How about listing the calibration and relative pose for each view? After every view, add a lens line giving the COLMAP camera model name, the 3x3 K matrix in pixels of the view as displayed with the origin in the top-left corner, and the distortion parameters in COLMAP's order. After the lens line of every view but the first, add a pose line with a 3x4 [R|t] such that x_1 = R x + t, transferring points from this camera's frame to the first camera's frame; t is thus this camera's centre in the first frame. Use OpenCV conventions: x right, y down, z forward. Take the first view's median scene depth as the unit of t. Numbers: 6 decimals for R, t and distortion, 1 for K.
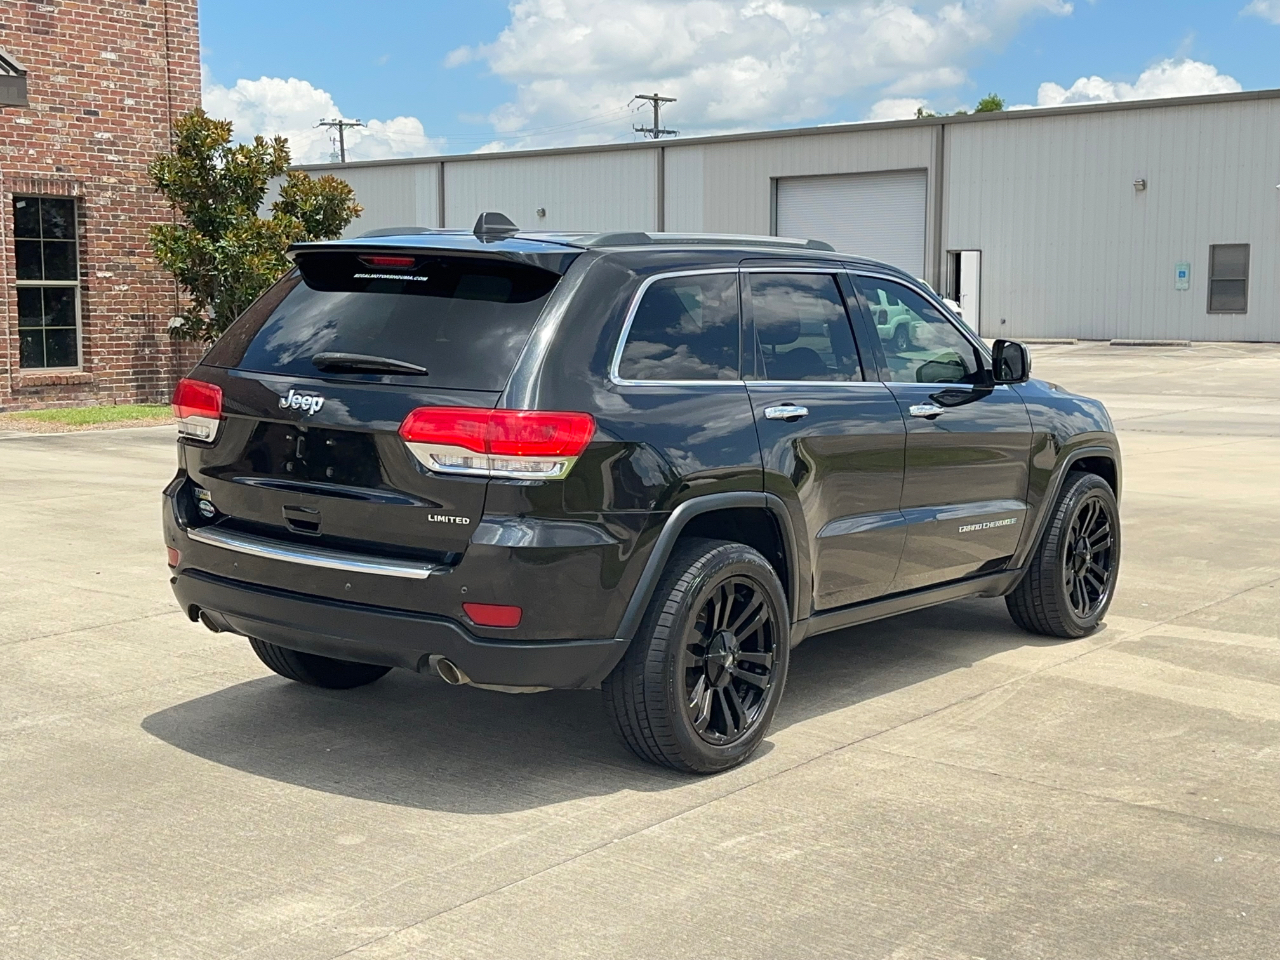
lens RADIAL K [[1769.5, 0, 646.3], [0, 1769.5, 475.2], [0, 0, 1]] dist [0.116899, 0.000000]
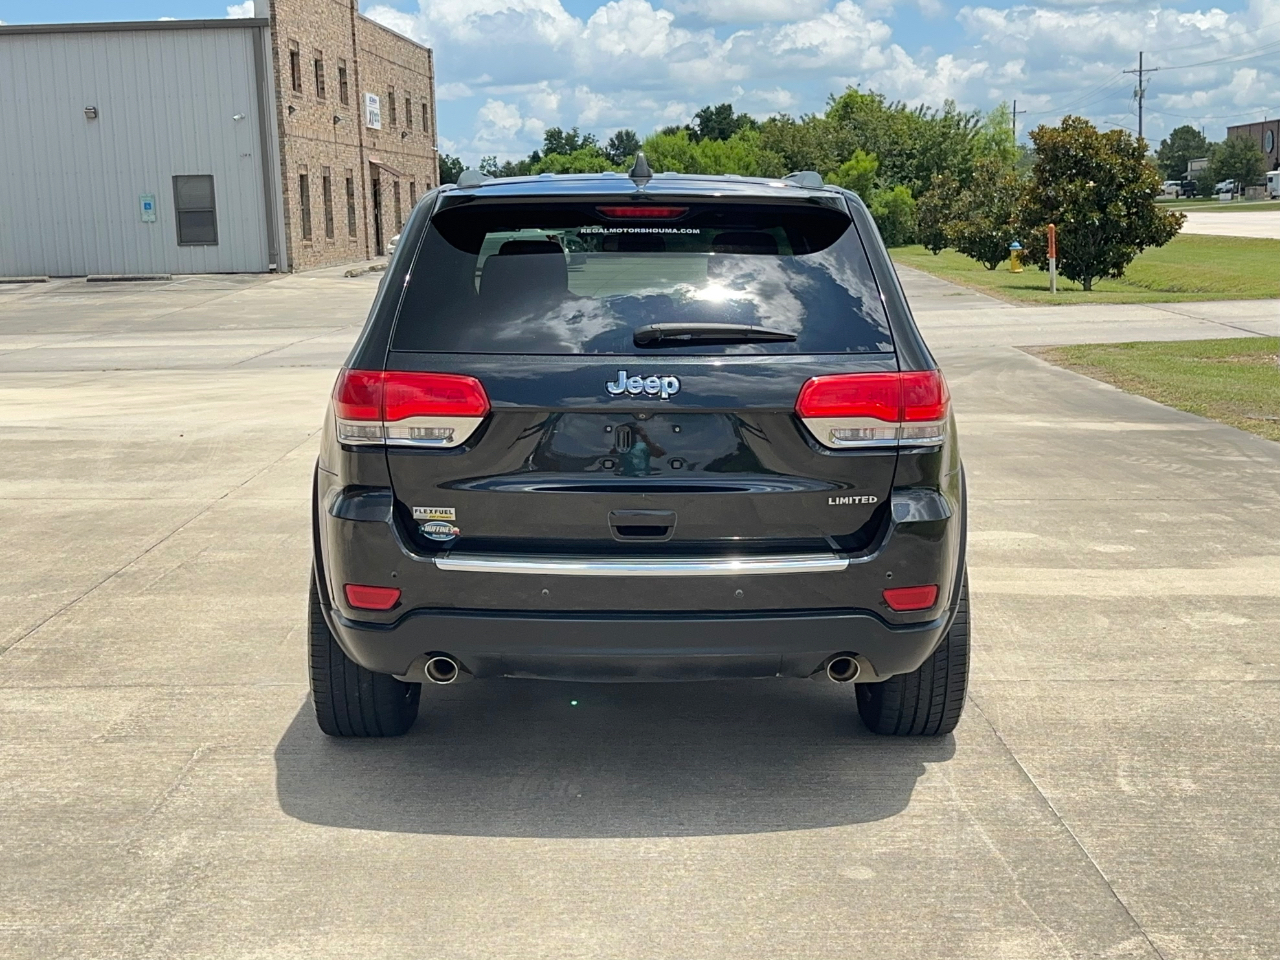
lens RADIAL K [[1769.5, 0, 637.7], [0, 1769.5, 543.8], [0, 0, 1]] dist [0.116899, 0.000000]
pose [[0.797576, -0.136799, 0.587502, -0.609656], [0.092393, 0.990157, 0.105128, -0.048146], [-0.596101, -0.029567, 0.802365, 0.299054]]
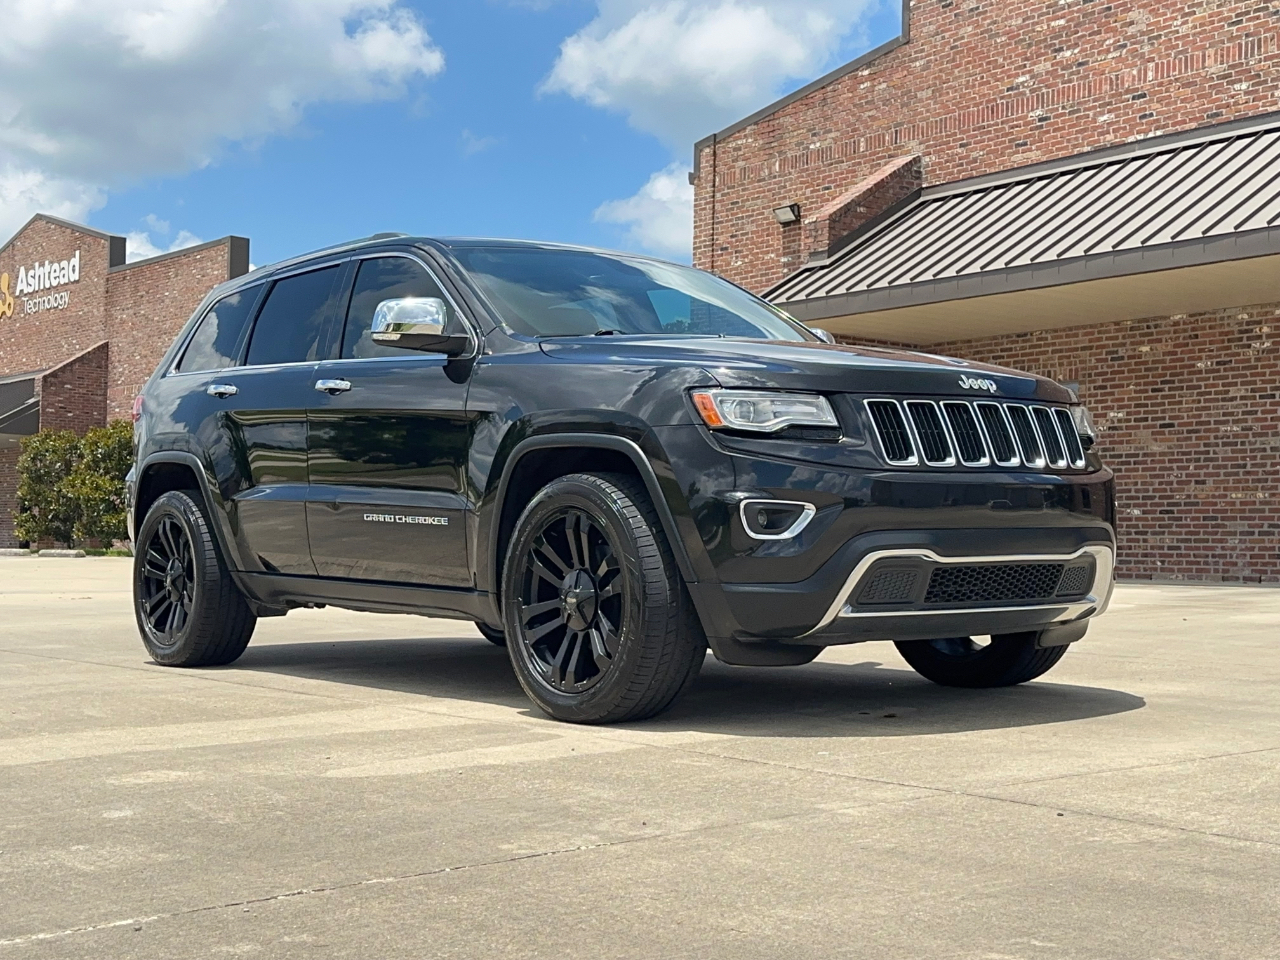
lens RADIAL K [[1769.5, 0, 638.4], [0, 1769.5, 495.5], [0, 0, 1]] dist [0.116899, 0.000000]
pose [[-0.262827, -0.039179, -0.964047, 1.146347], [-0.113720, 0.993469, -0.009372, 0.014187], [0.958118, 0.107168, -0.265566, 1.562624]]
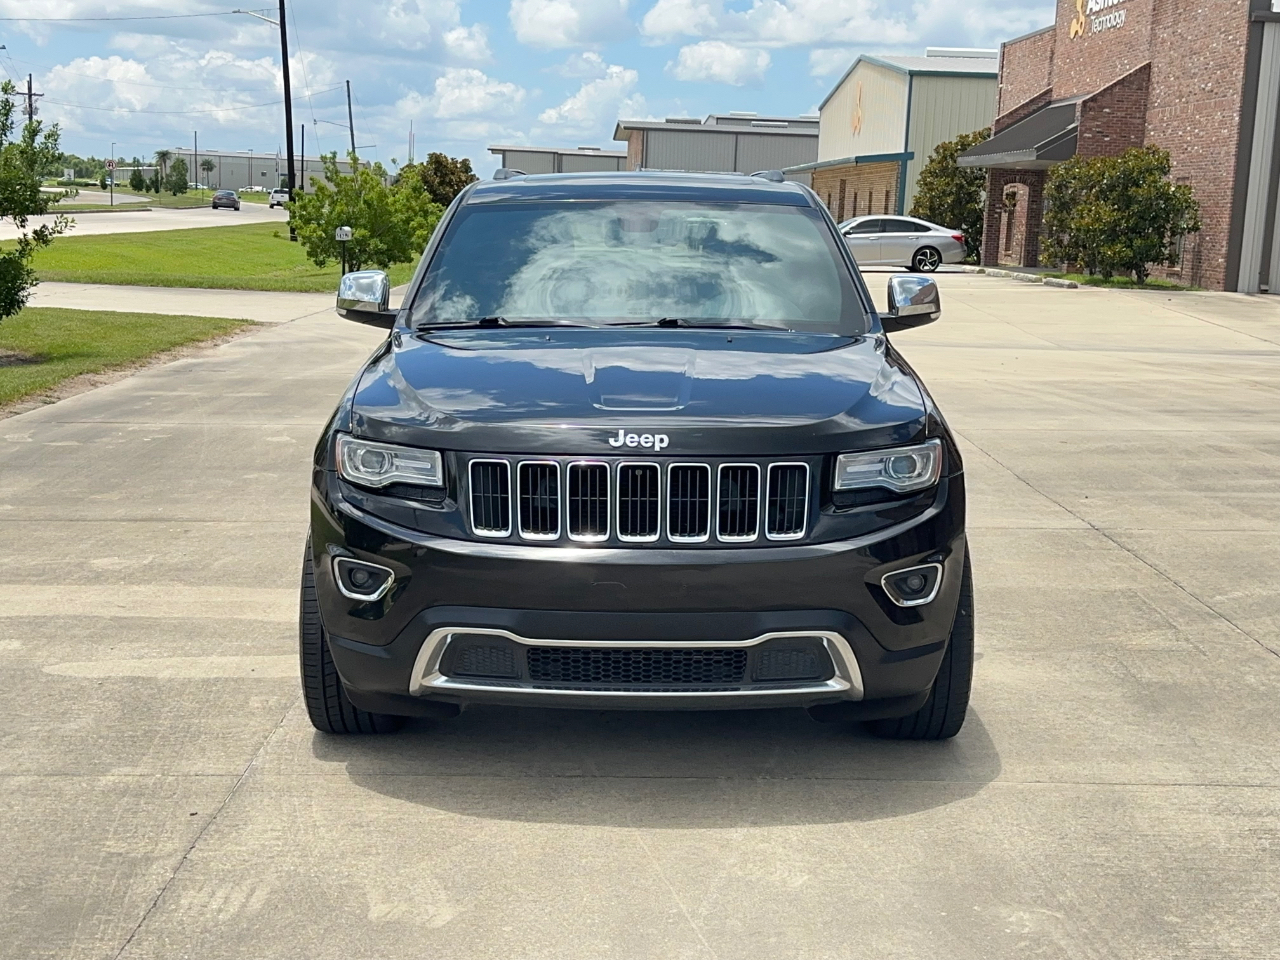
lens RADIAL K [[1769.5, 0, 619.2], [0, 1769.5, 480.5], [0, 0, 1]] dist [0.116899, 0.000000]
pose [[-0.804798, 0.056568, -0.590848, 0.839721], [-0.101457, 0.967687, 0.230842, -0.237299], [0.584814, 0.245727, -0.773053, 2.213804]]
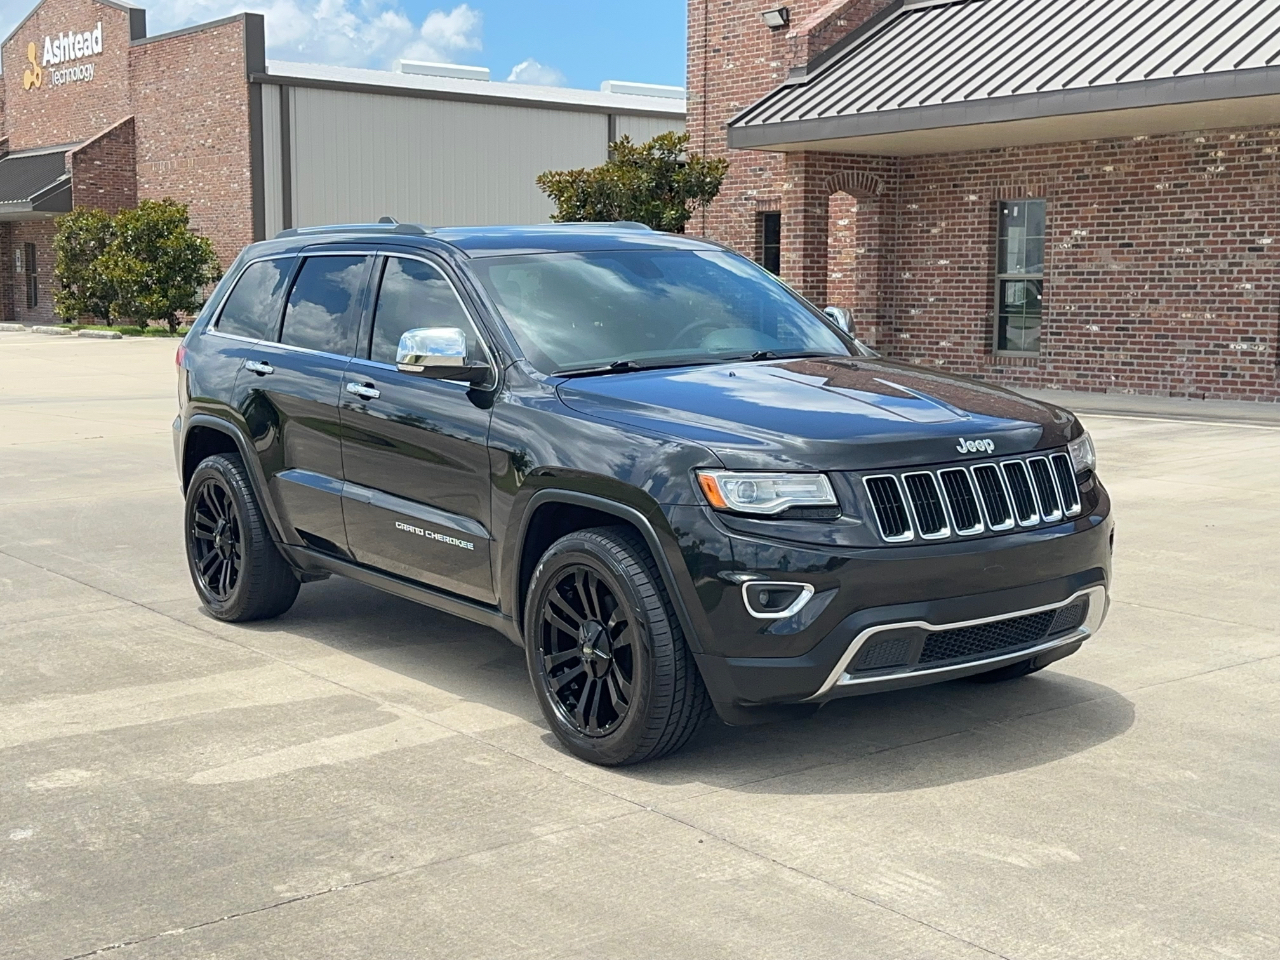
lens RADIAL K [[1769.5, 0, 631.2], [0, 1769.5, 499.9], [0, 0, 1]] dist [0.116899, 0.000000]
pose [[-0.296512, 0.111738, -0.948470, 1.287027], [-0.102365, 0.983692, 0.147889, -0.168122], [0.949527, 0.140941, -0.280239, 1.721361]]
